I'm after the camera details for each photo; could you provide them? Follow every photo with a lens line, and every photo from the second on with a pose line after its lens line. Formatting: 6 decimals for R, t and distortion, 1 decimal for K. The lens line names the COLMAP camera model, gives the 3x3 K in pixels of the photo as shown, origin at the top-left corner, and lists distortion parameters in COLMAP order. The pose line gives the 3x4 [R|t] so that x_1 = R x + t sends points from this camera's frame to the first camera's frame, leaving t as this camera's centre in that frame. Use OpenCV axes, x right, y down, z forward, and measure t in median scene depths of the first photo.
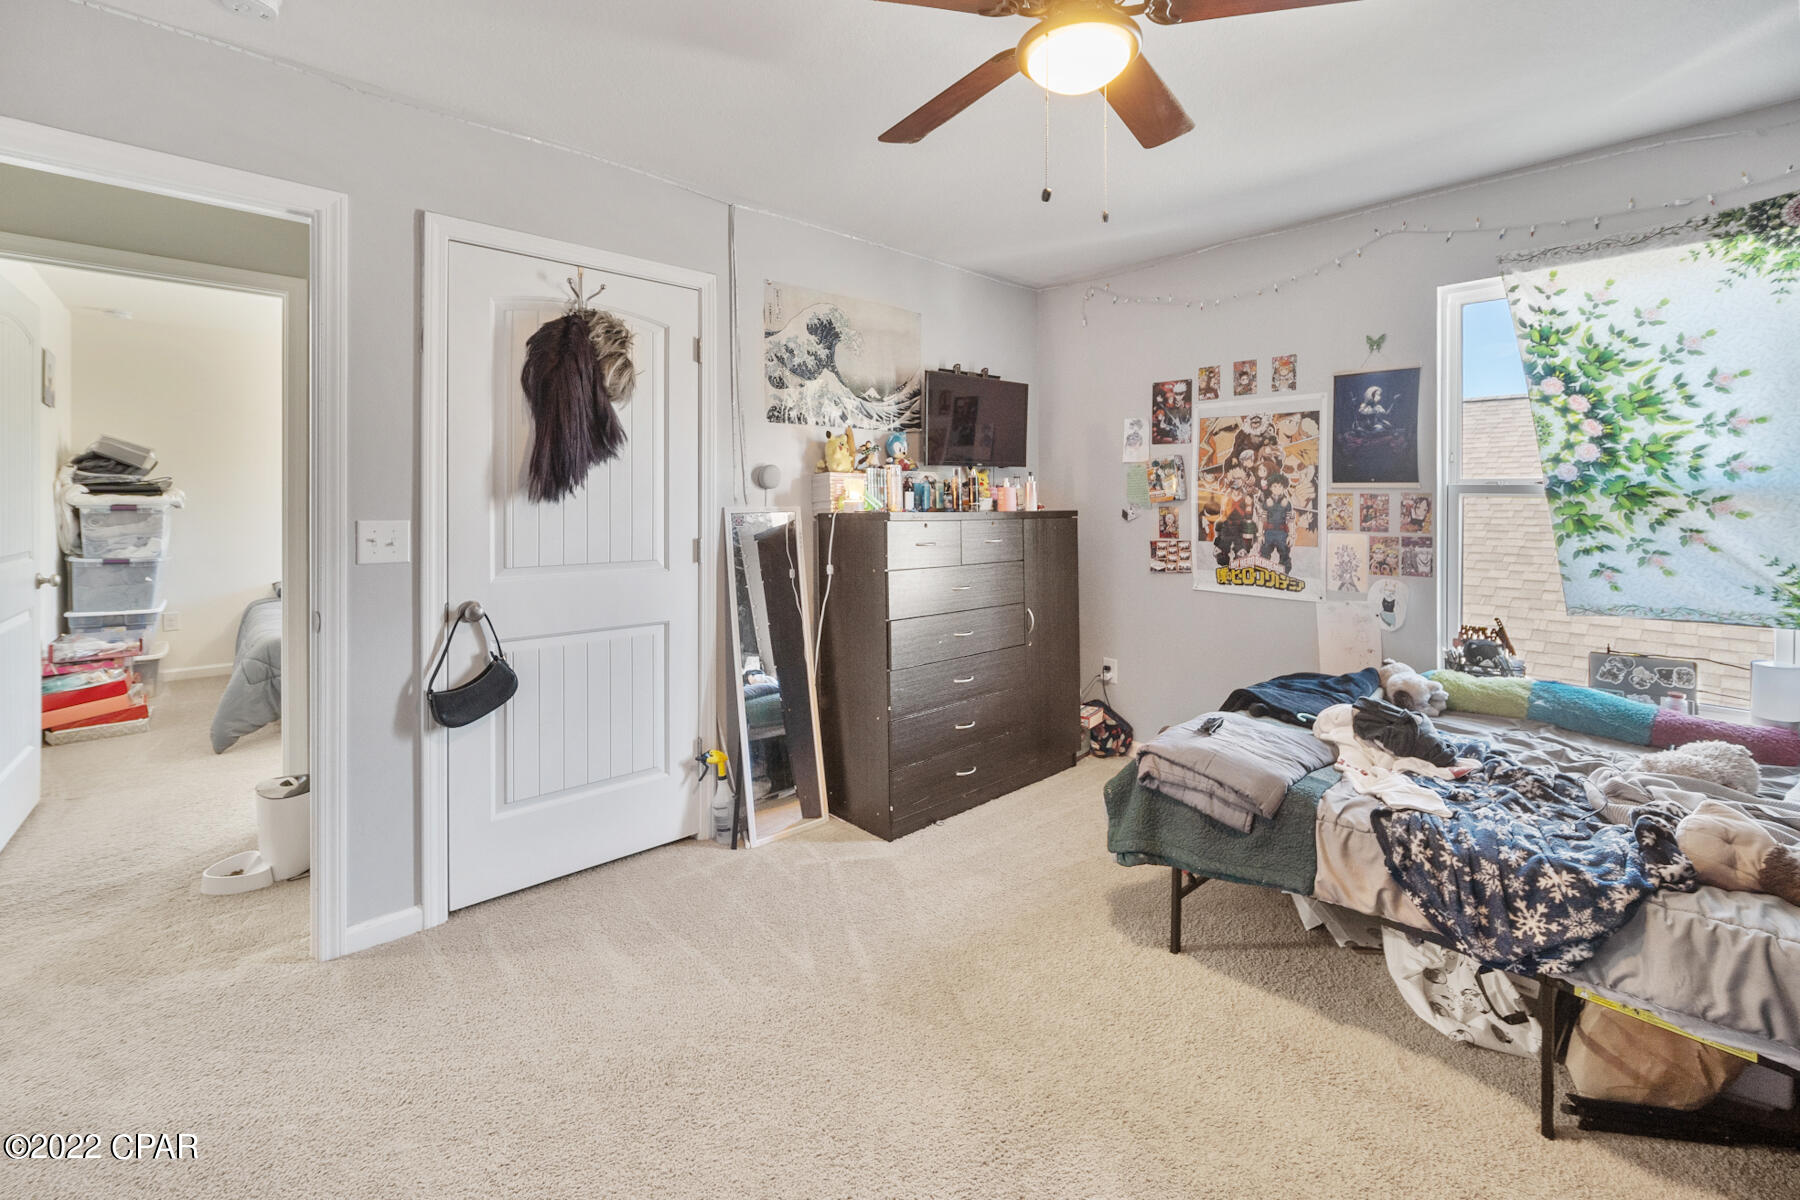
lens RADIAL K [[744.9, 0, 898.9], [0, 744.9, 505.0], [0, 0, 1]] dist [-0.003822, 0.000410]
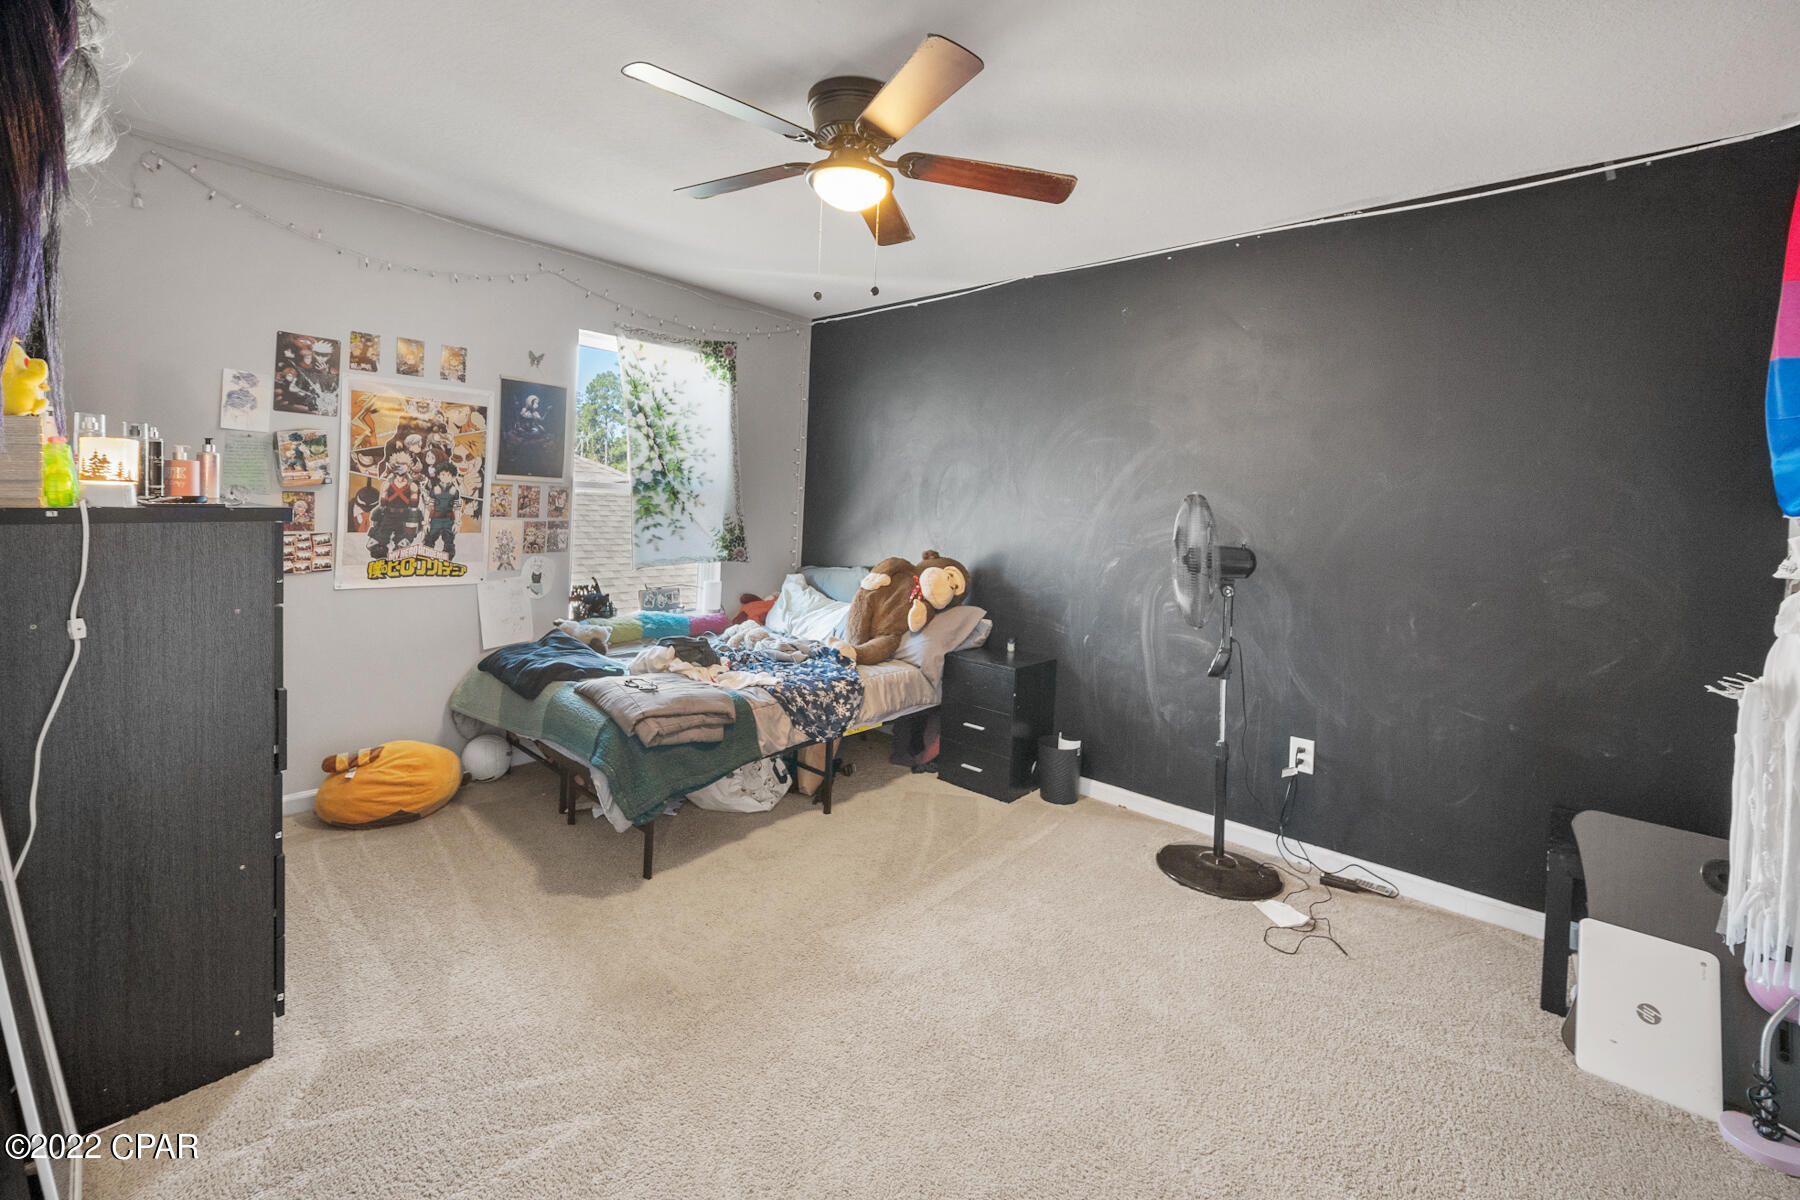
lens RADIAL K [[744.9, 0, 898.9], [0, 744.9, 505.0], [0, 0, 1]] dist [-0.003822, 0.000410]
pose [[-0.089507, -0.006920, 0.995962, -0.568912], [-0.027568, 0.999610, 0.004468, -0.005384], [-0.995605, -0.027057, -0.089663, 0.496650]]
